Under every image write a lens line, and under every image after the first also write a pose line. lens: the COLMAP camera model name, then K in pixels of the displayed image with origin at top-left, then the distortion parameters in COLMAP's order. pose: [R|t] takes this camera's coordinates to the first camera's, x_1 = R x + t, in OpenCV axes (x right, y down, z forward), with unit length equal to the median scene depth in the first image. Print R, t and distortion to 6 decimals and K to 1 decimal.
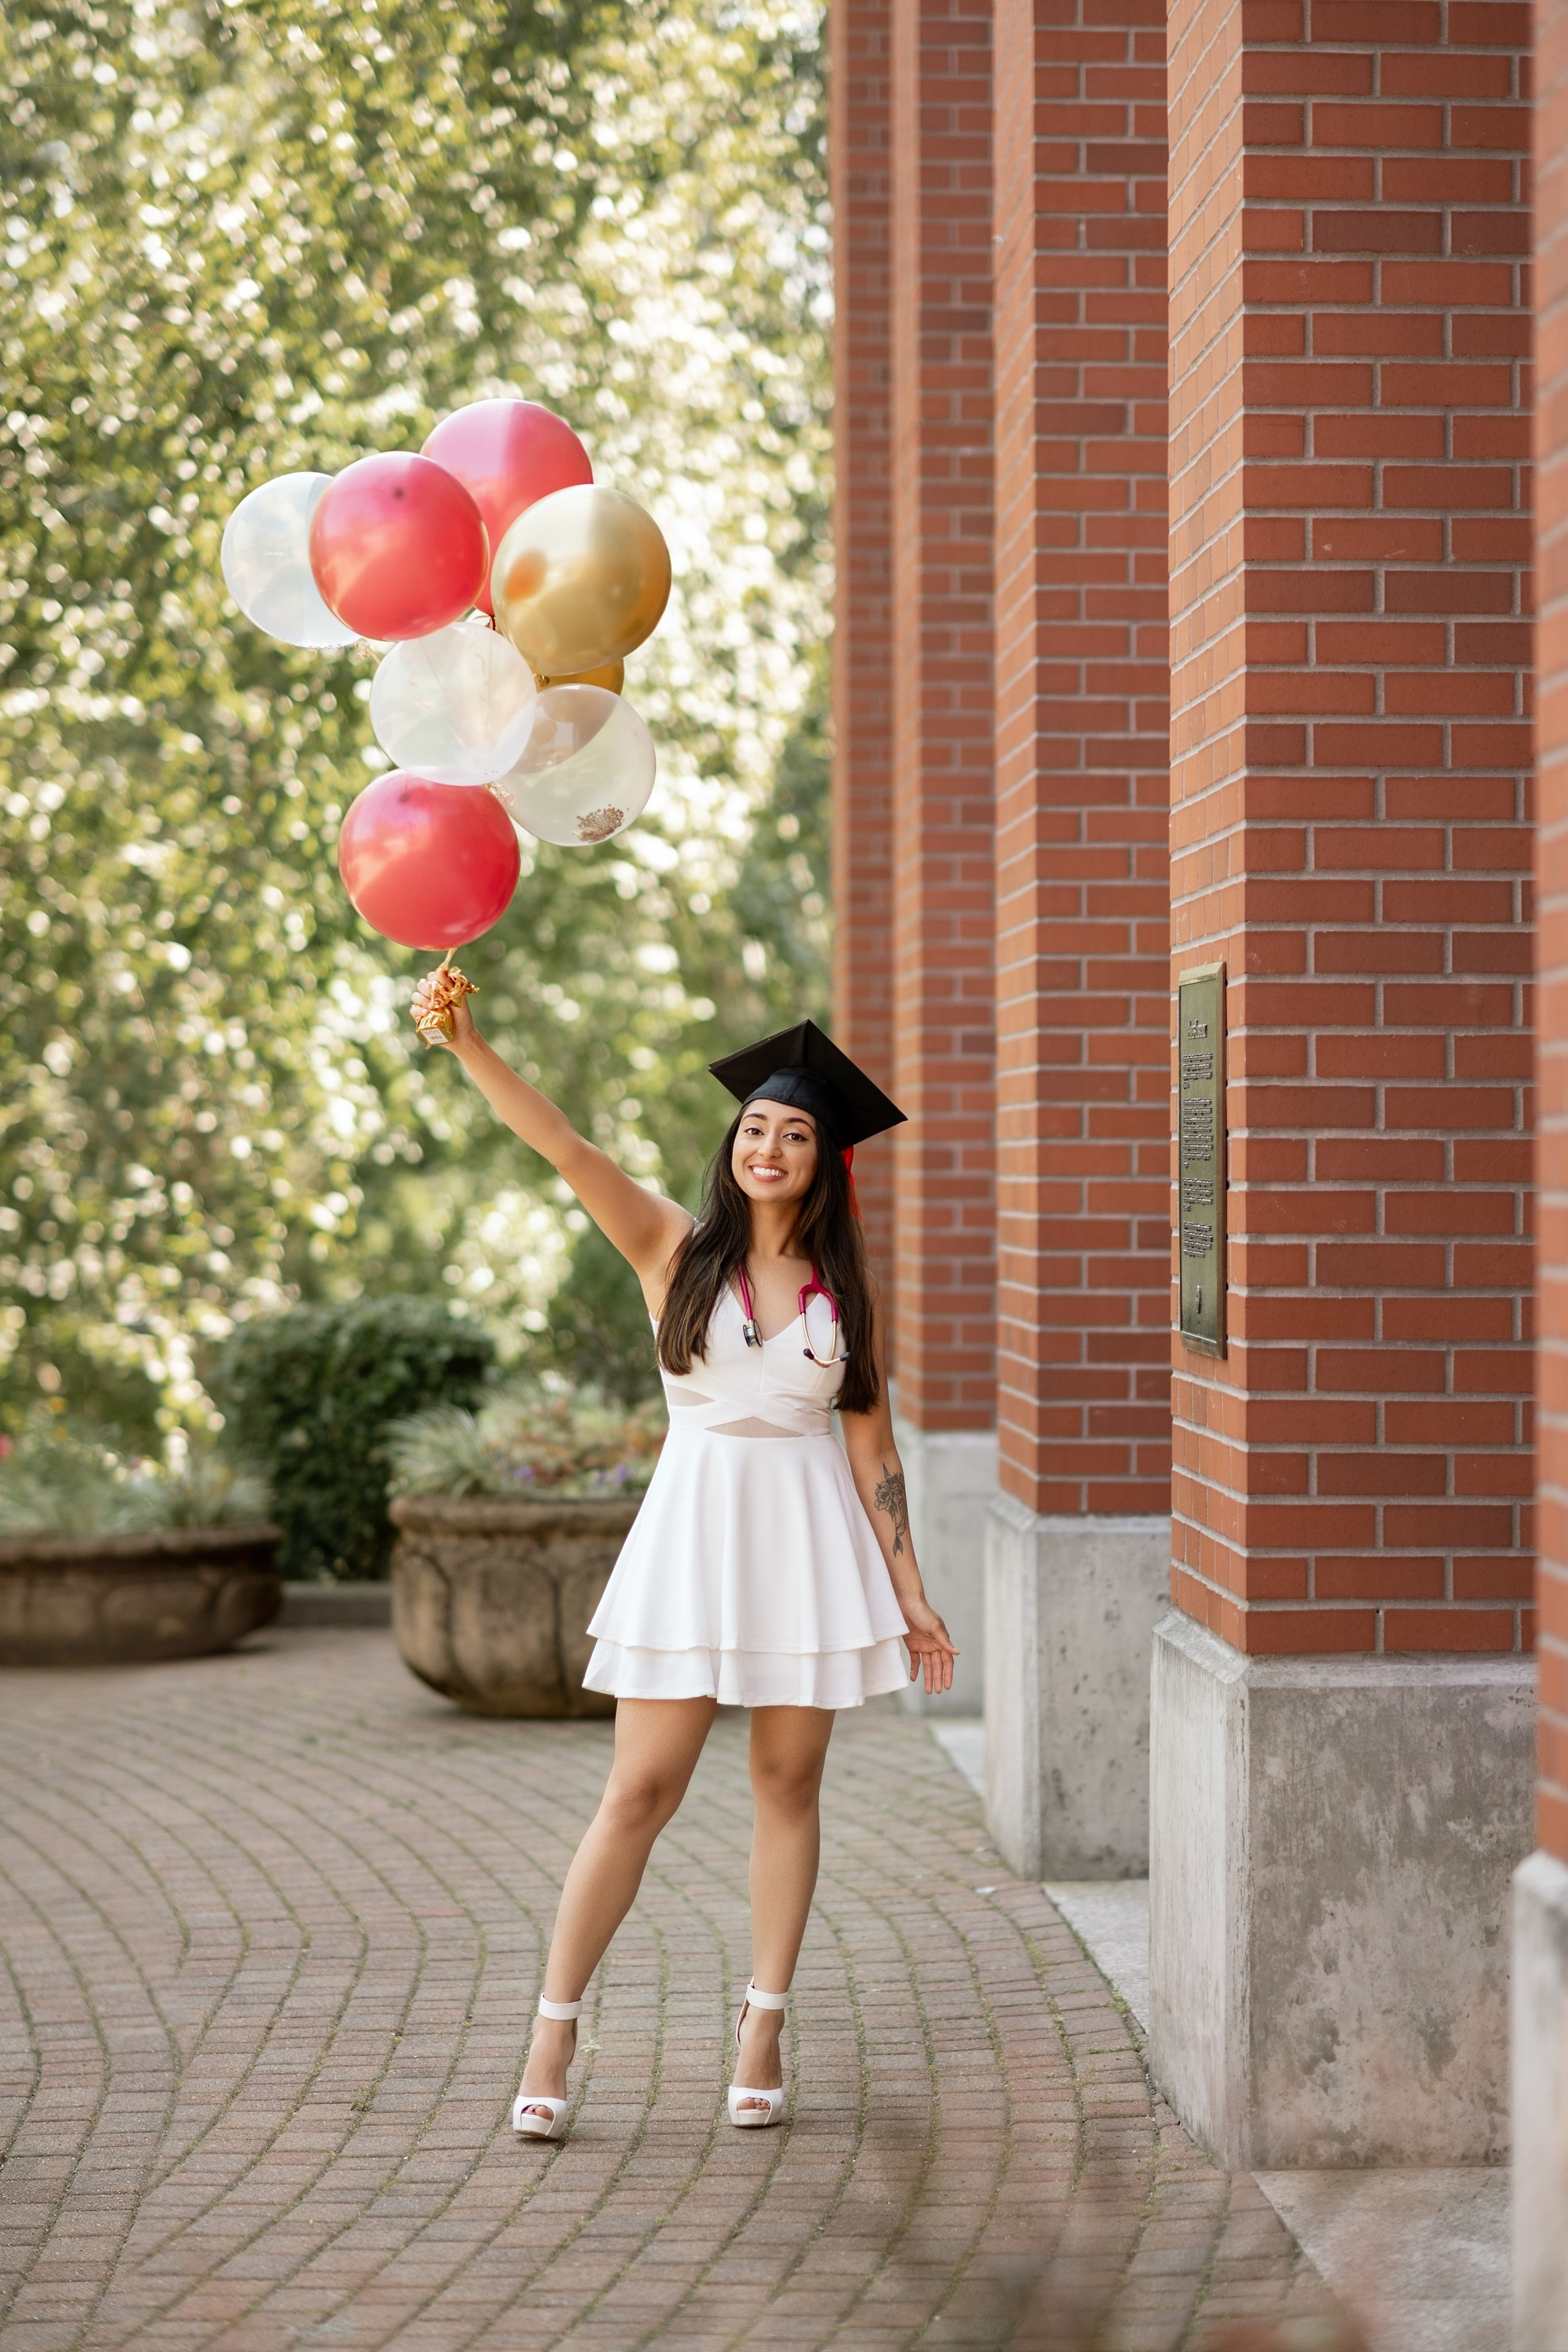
lens RADIAL K [[5890.3, 0, 784.0], [0, 5890.3, 1176.0], [0, 0, 1]] dist [0.037537, -0.355405]
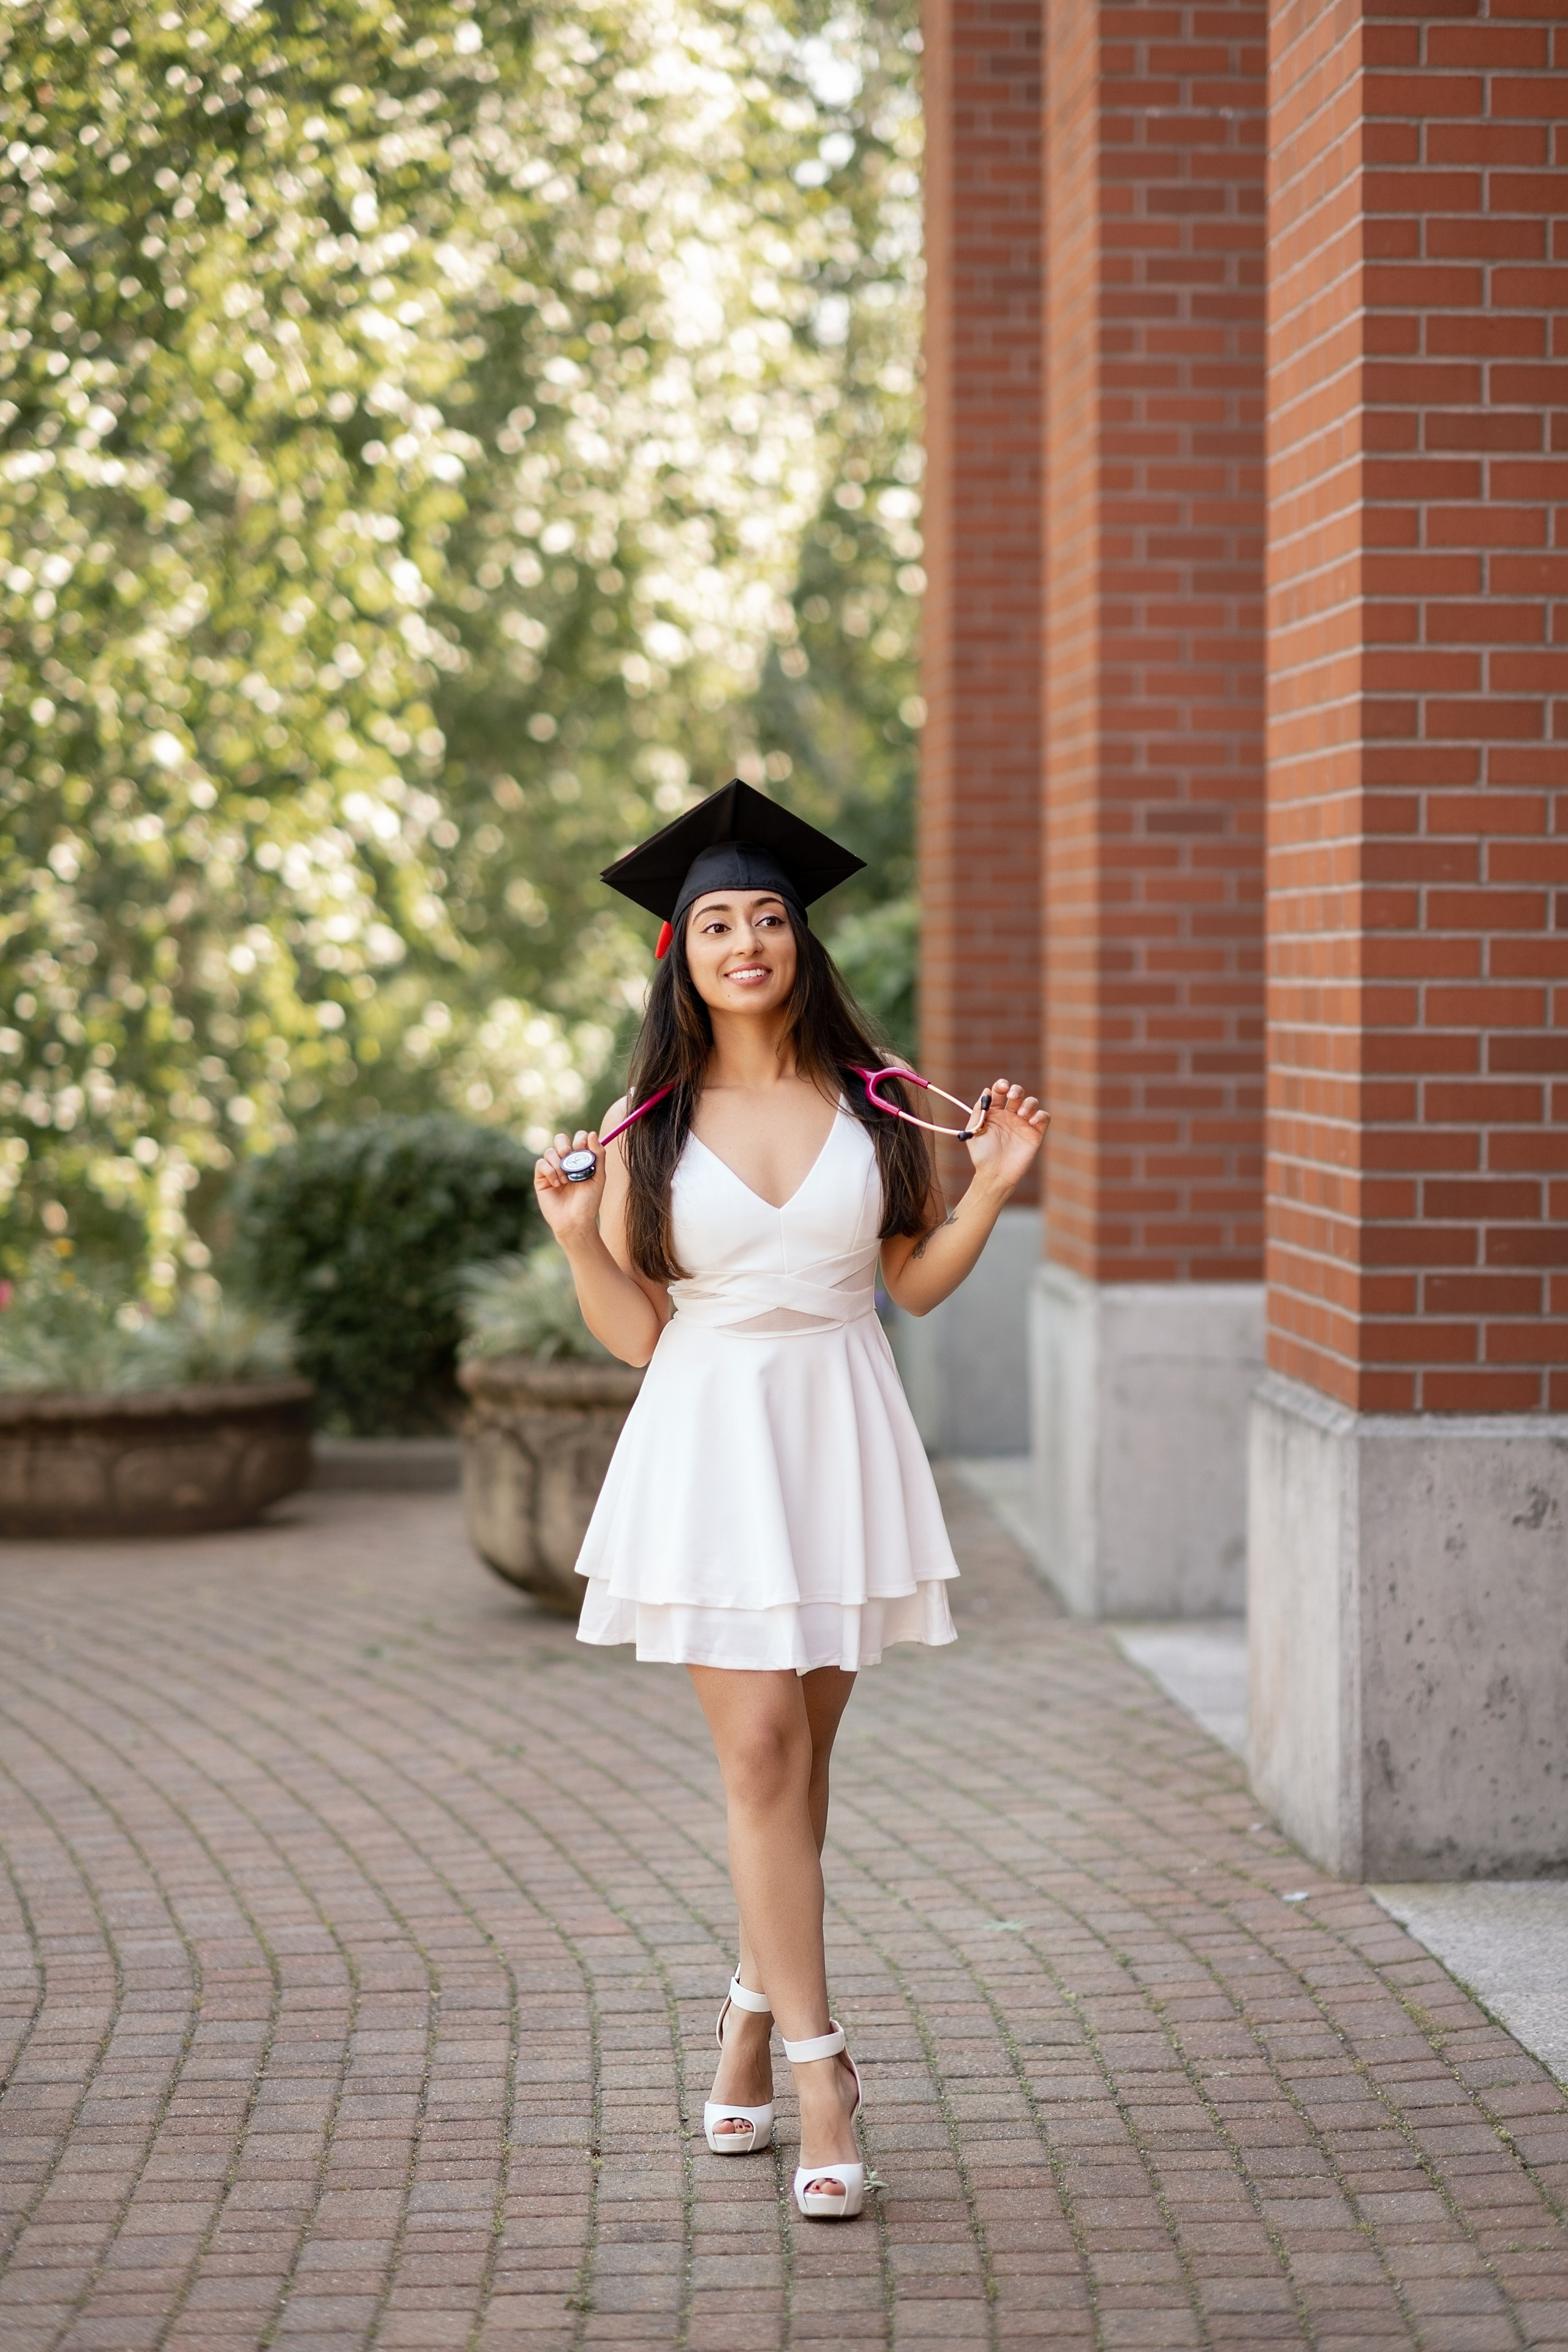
lens RADIAL K [[5635.5, 0, 784.0], [0, 5635.5, 1176.0], [0, 0, 1]] dist [0.018281, -0.117450]
pose [[0.999871, 0.000901, 0.016029, -0.044845], [-0.001448, 0.999416, 0.034144, 0.000792], [-0.015989, -0.034162, 0.999288, 0.257793]]
